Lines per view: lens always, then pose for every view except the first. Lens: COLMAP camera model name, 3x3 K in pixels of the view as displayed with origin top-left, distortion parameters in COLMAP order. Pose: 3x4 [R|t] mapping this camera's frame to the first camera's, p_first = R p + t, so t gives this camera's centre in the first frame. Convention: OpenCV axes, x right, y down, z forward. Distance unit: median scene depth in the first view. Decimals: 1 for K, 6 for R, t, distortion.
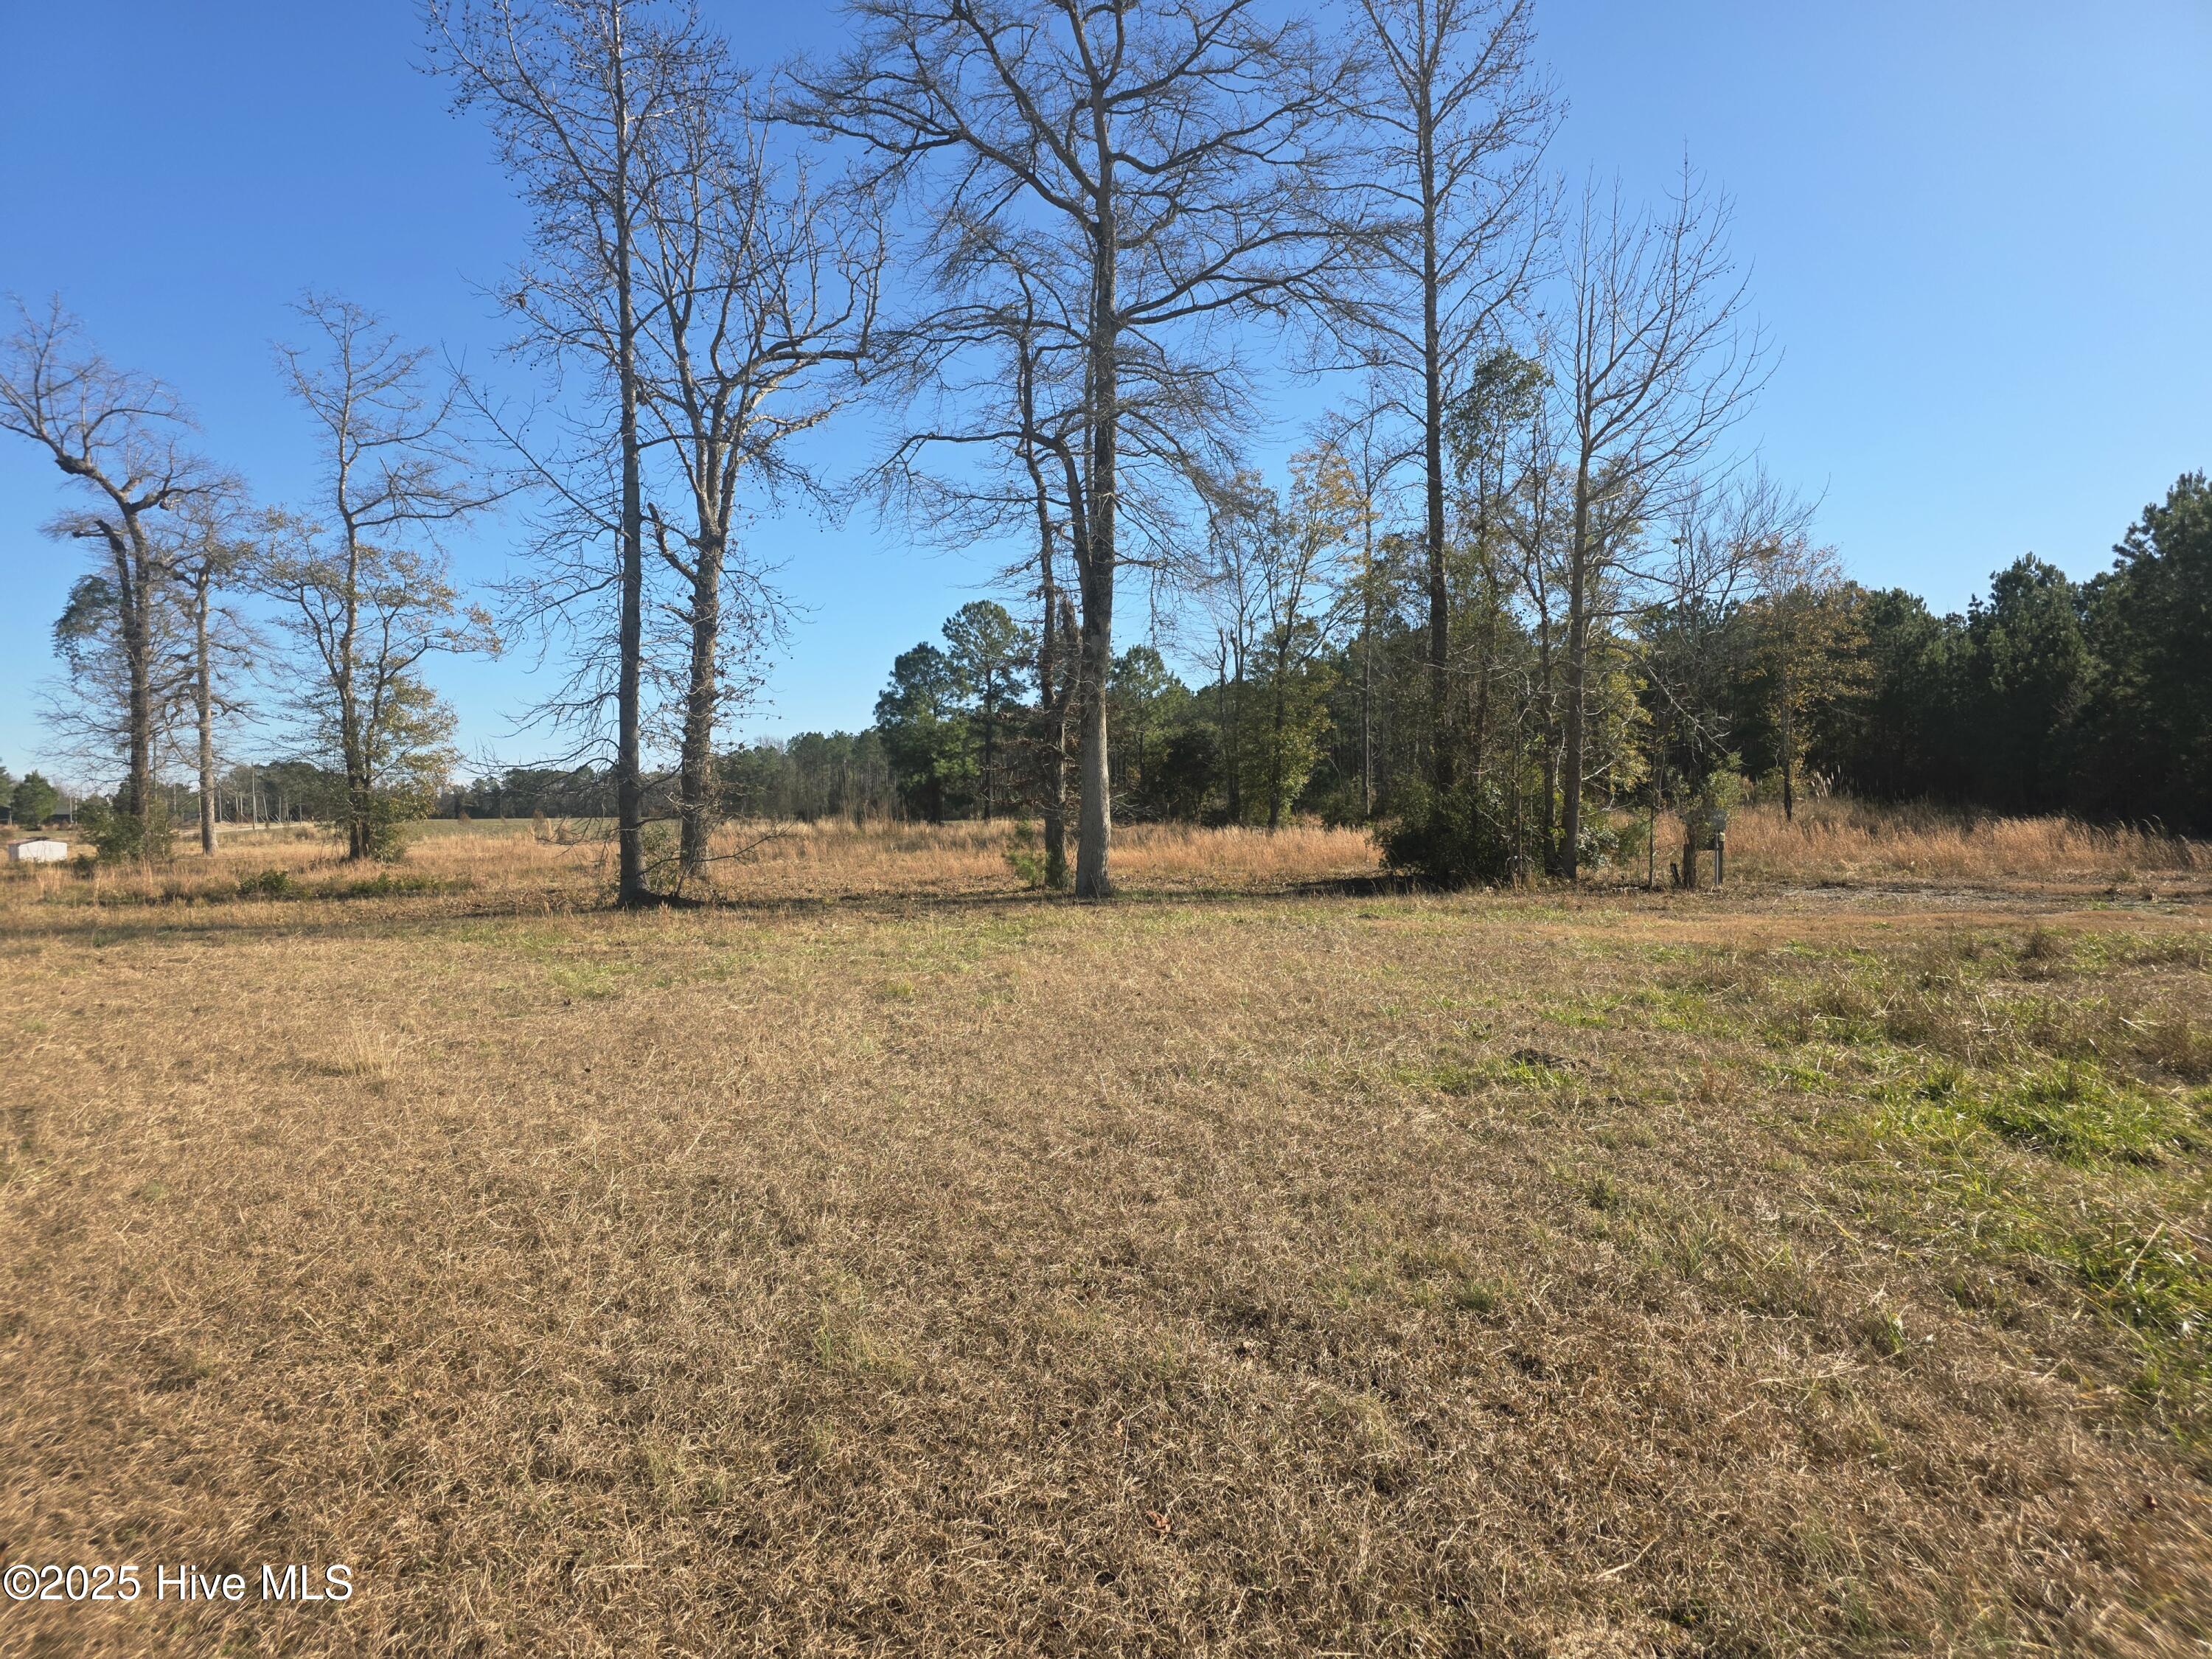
lens RADIAL K [[1467.7, 0, 1087.6], [0, 1467.7, 820.1], [0, 0, 1]] dist [0.031807, -0.015906]
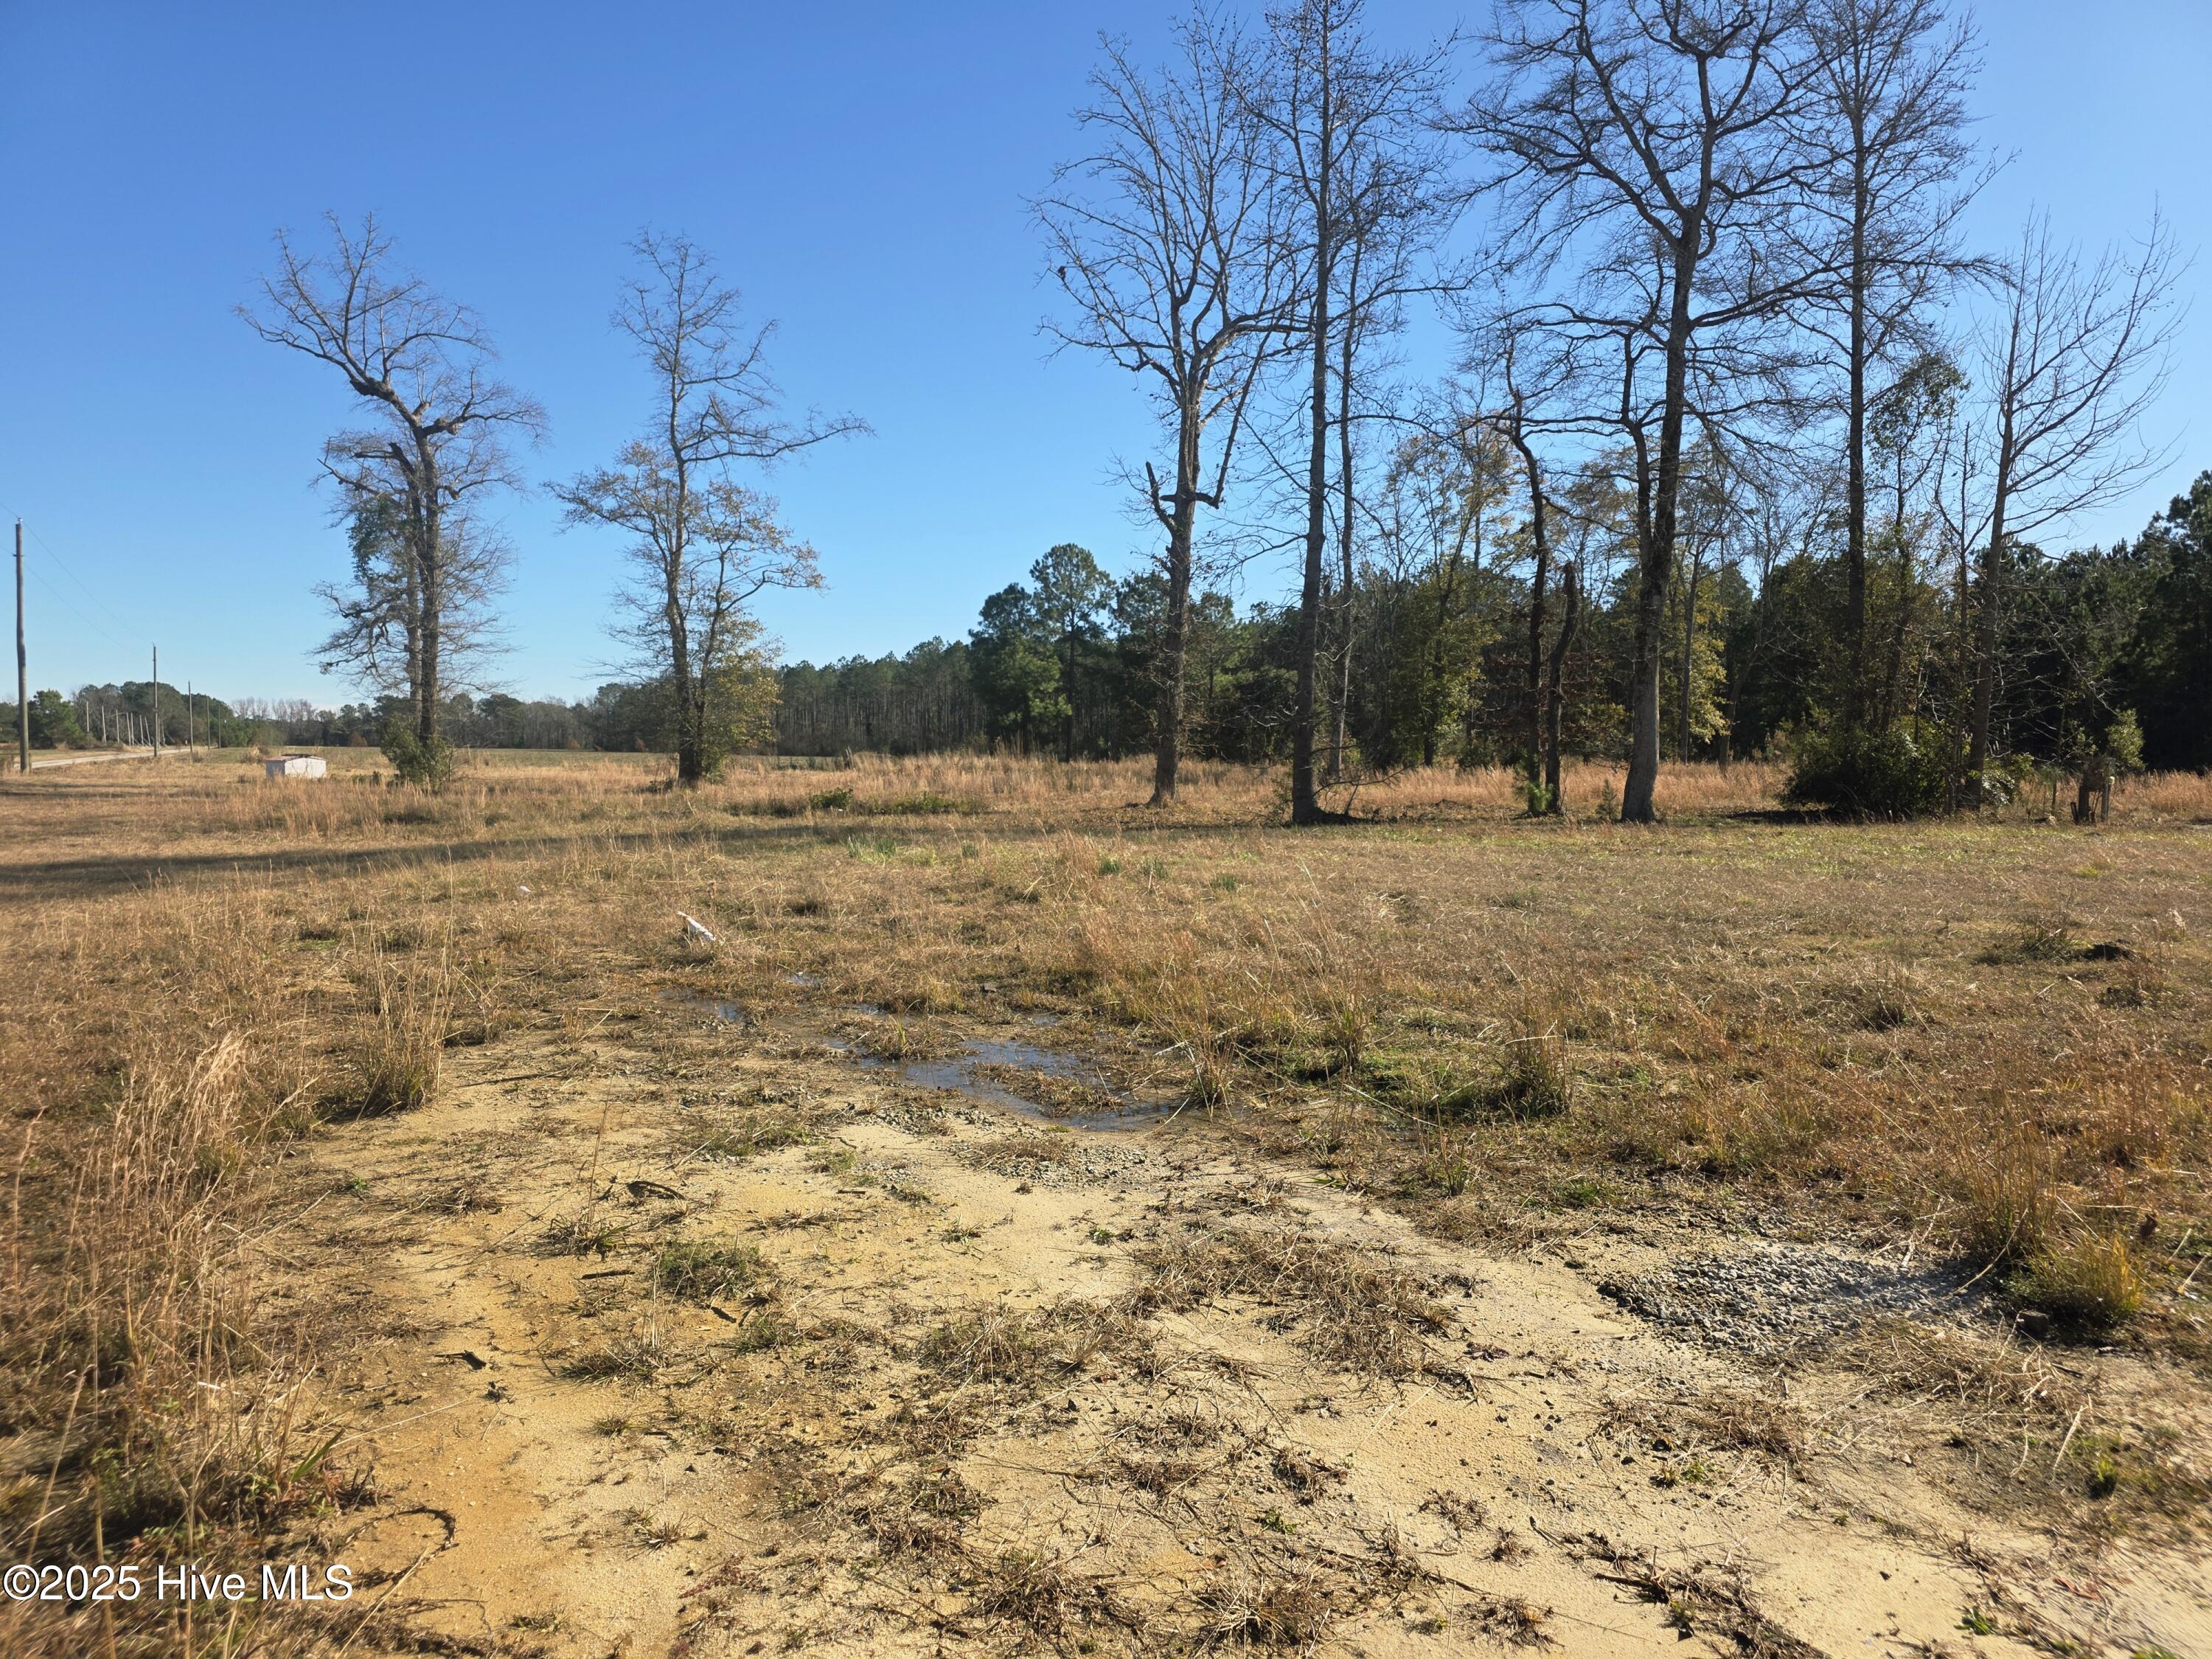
lens RADIAL K [[1467.7, 0, 1100.5], [0, 1467.7, 832.3], [0, 0, 1]] dist [0.031807, -0.015906]
pose [[0.994859, 0.015005, 0.100151, -0.303046], [-0.019725, 0.998733, 0.046302, 0.008360], [-0.099329, -0.048039, 0.993894, -0.072493]]
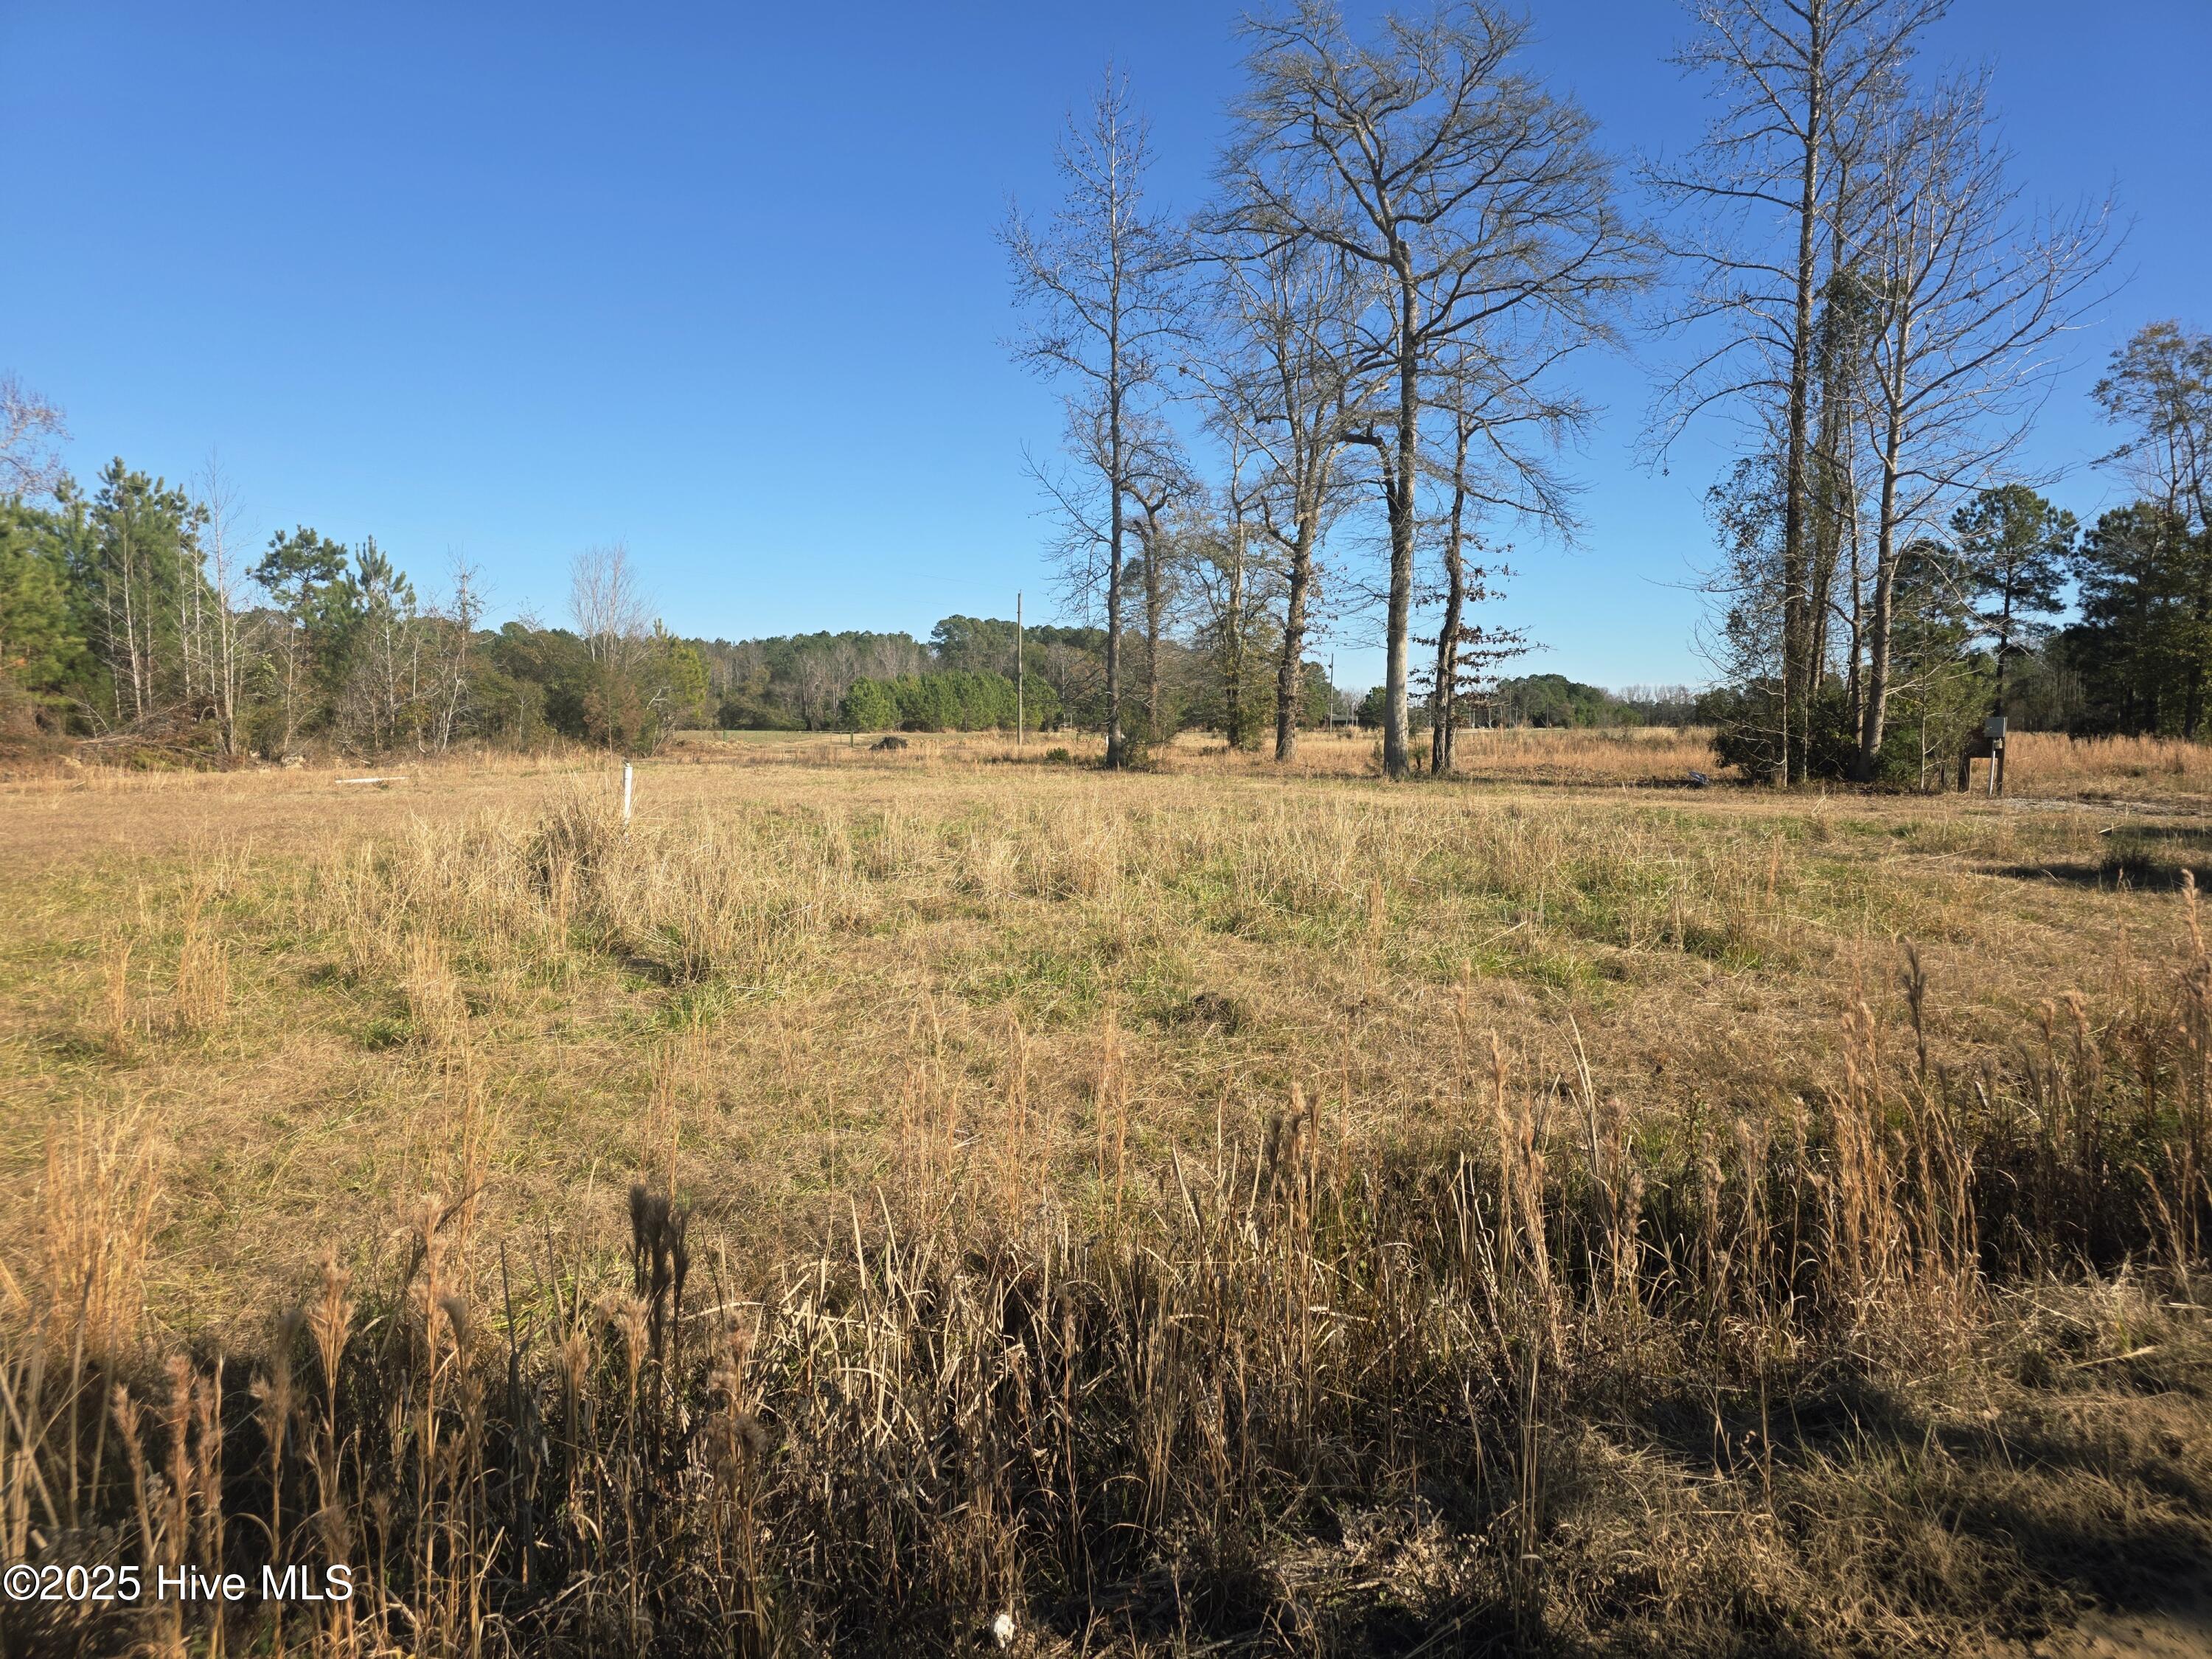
lens RADIAL K [[1467.7, 0, 1087.6], [0, 1467.7, 838.9], [0, 0, 1]] dist [0.031807, -0.015906]
pose [[0.683316, 0.068092, -0.726940, 0.443898], [-0.014119, 0.996688, 0.080087, 0.002881], [0.729986, -0.044461, 0.682014, -0.076555]]
